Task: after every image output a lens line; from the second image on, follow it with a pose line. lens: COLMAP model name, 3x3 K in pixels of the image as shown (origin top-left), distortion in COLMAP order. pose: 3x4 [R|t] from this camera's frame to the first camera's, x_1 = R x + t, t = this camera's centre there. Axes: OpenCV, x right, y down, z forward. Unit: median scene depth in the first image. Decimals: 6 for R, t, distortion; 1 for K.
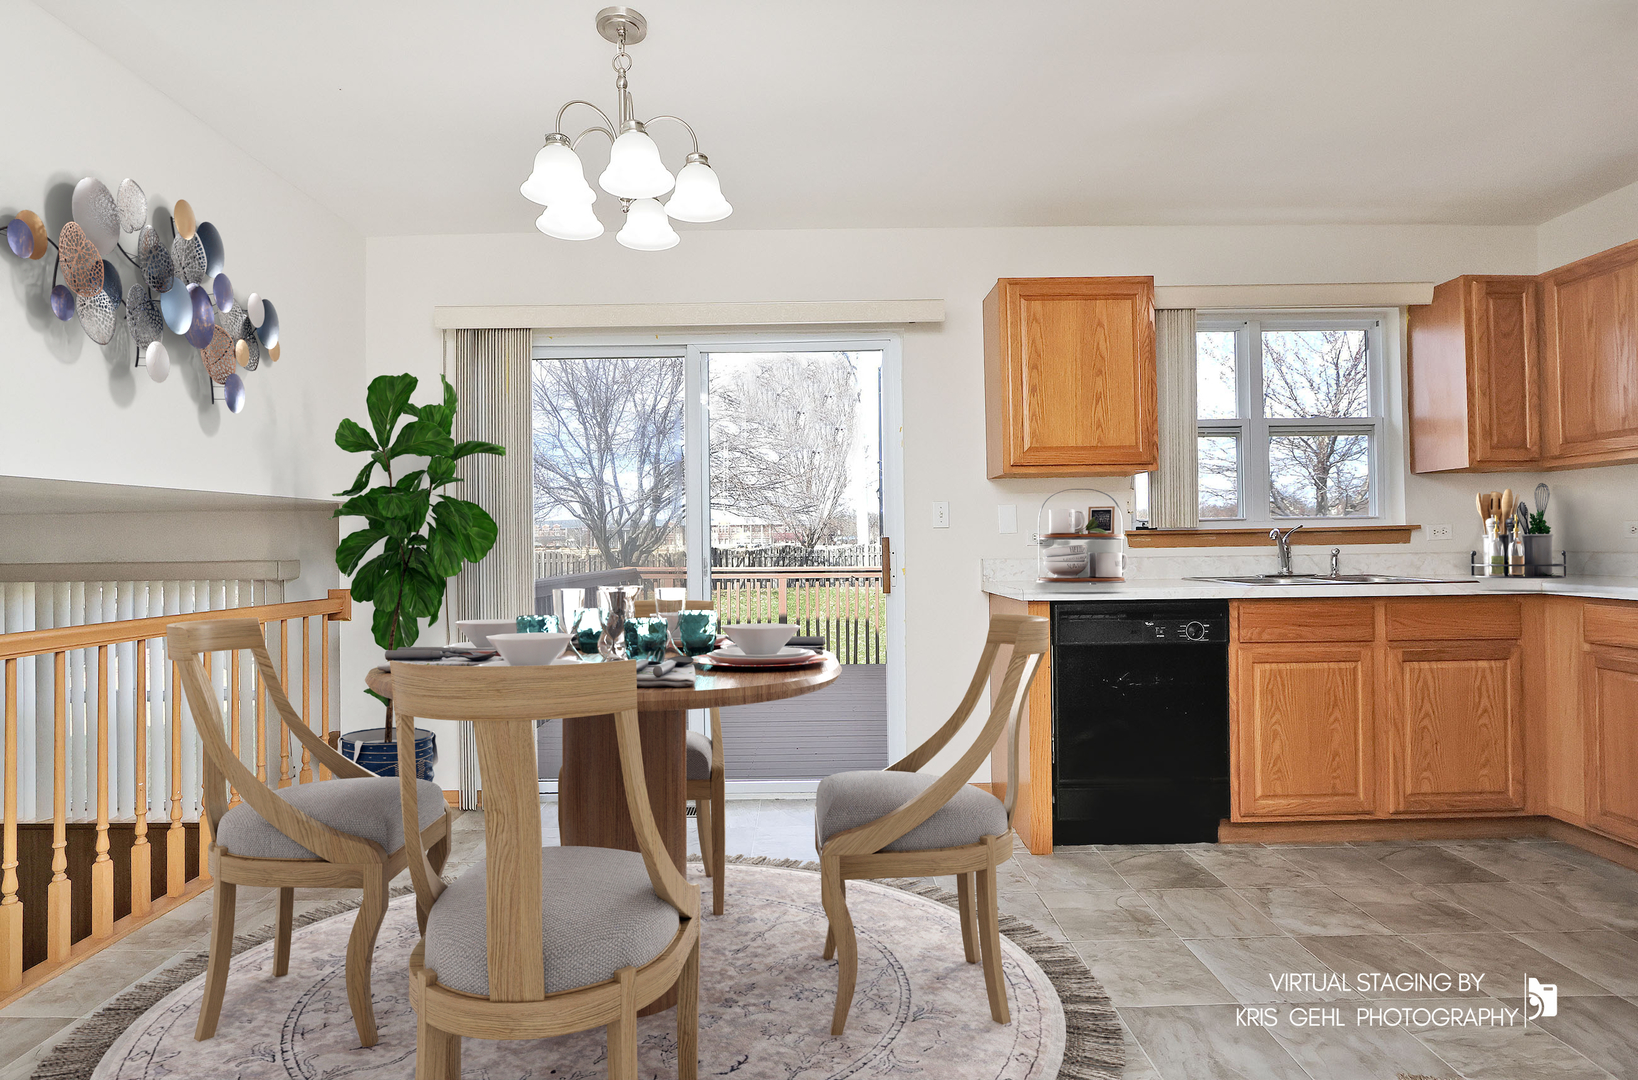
lens RADIAL K [[818.4, 0, 796.7], [0, 818.4, 534.6], [0, 0, 1]] dist [-0.001533, -0.000270]
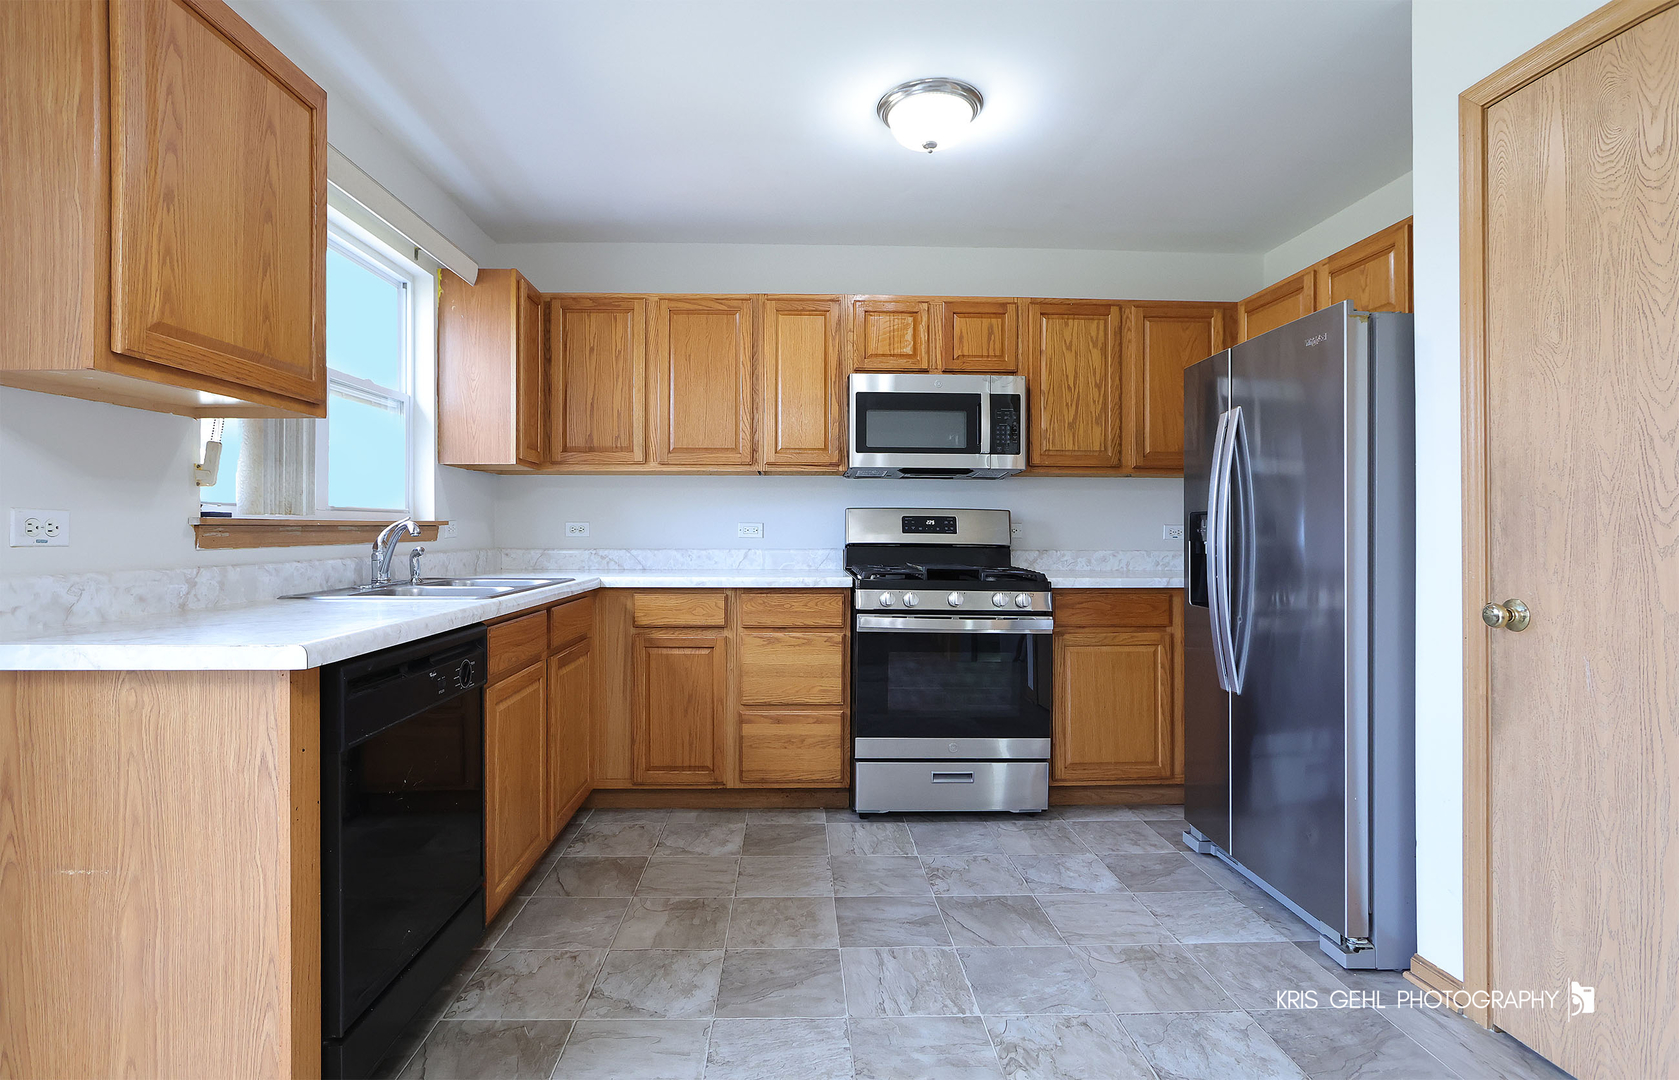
lens RADIAL K [[784.1, 0, 839.5], [0, 784.1, 540.0], [0, 0, 1]] dist [-0.001052, -0.000147]
pose [[-0.039220, 0.005140, 0.999217, -0.164103], [-0.015158, 0.999869, -0.005738, 0.009348], [-0.999116, -0.015371, -0.039137, 0.767893]]
